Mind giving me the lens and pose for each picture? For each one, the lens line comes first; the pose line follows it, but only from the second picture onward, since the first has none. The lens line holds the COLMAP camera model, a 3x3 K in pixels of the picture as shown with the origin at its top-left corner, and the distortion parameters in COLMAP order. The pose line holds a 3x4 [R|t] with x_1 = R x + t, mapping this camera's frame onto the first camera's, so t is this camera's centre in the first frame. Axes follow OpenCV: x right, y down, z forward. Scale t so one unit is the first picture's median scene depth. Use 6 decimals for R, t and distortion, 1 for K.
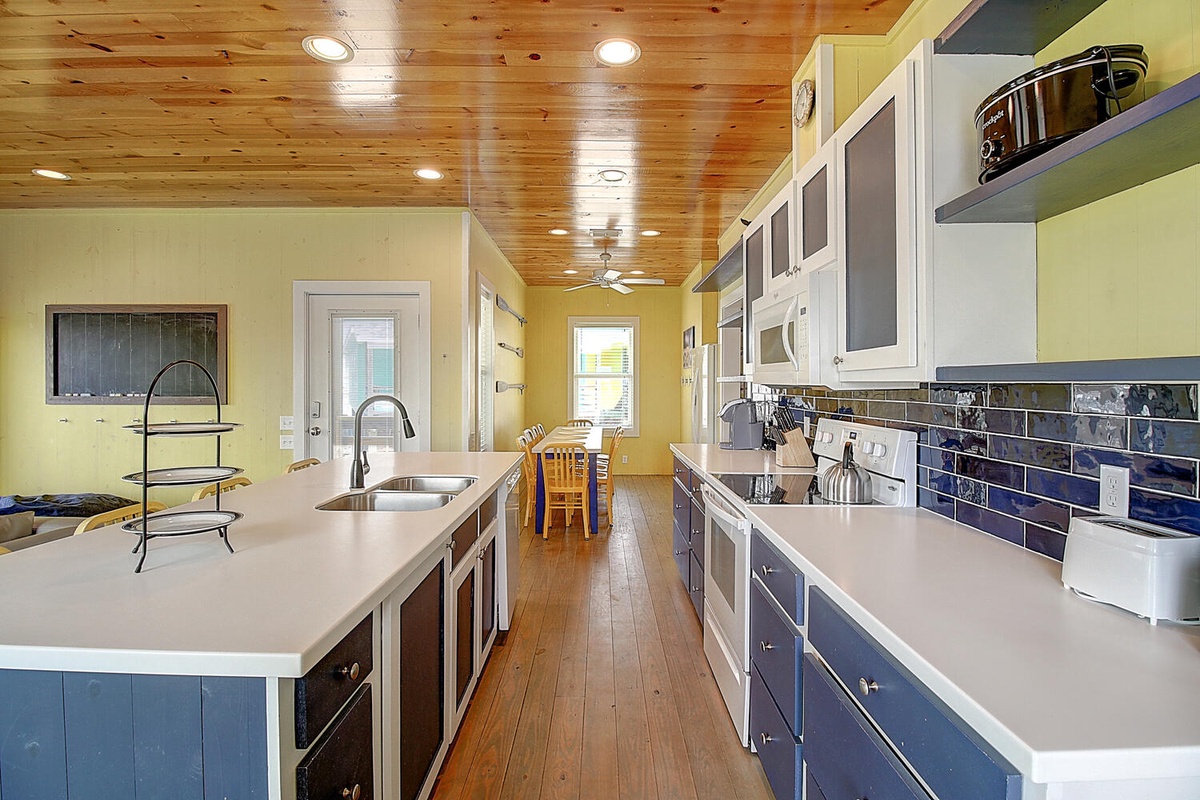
lens RADIAL K [[559.9, 0, 597.9], [0, 559.9, 384.5], [0, 0, 1]] dist [-0.000137, -0.010379]
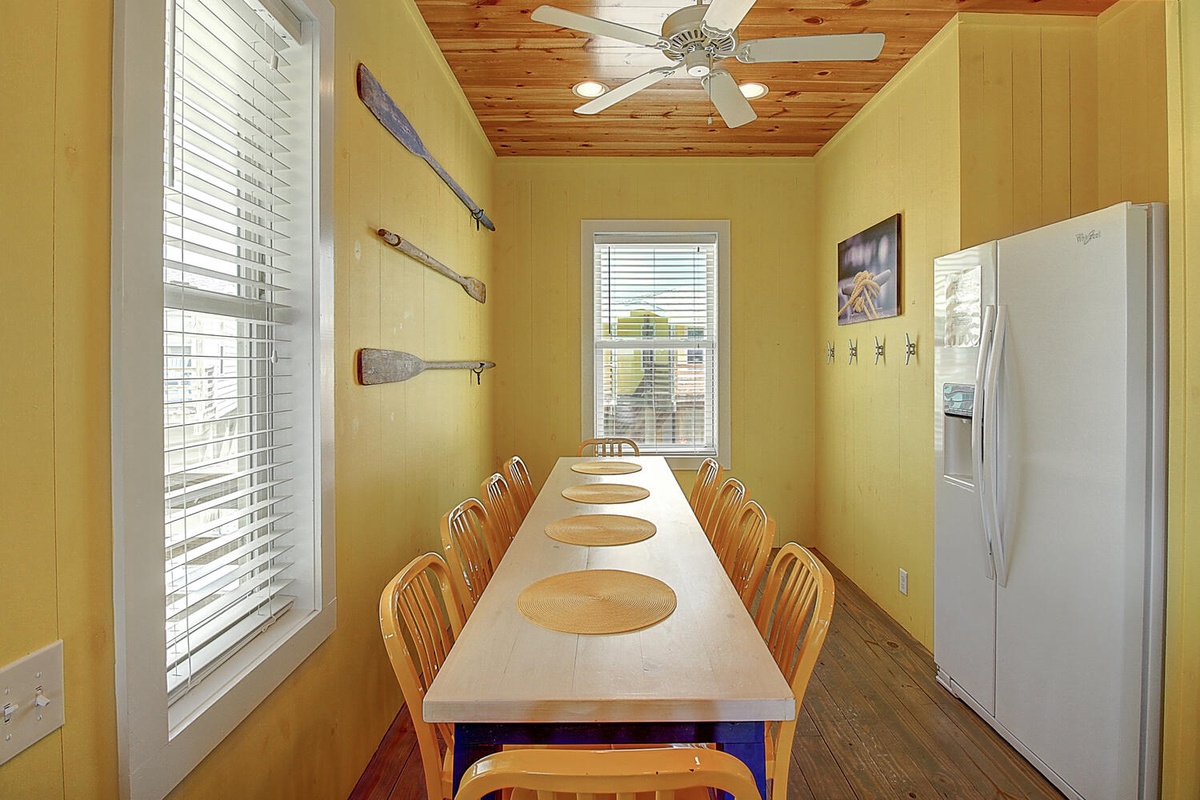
lens RADIAL K [[597.4, 0, 605.0], [0, 597.4, 365.1], [0, 0, 1]] dist [0.000003, -0.013326]
pose [[0.999995, -0.001657, -0.002544, -0.104798], [0.001666, 0.999992, 0.003503, 0.005358], [0.002538, -0.003507, 0.999991, 1.558130]]
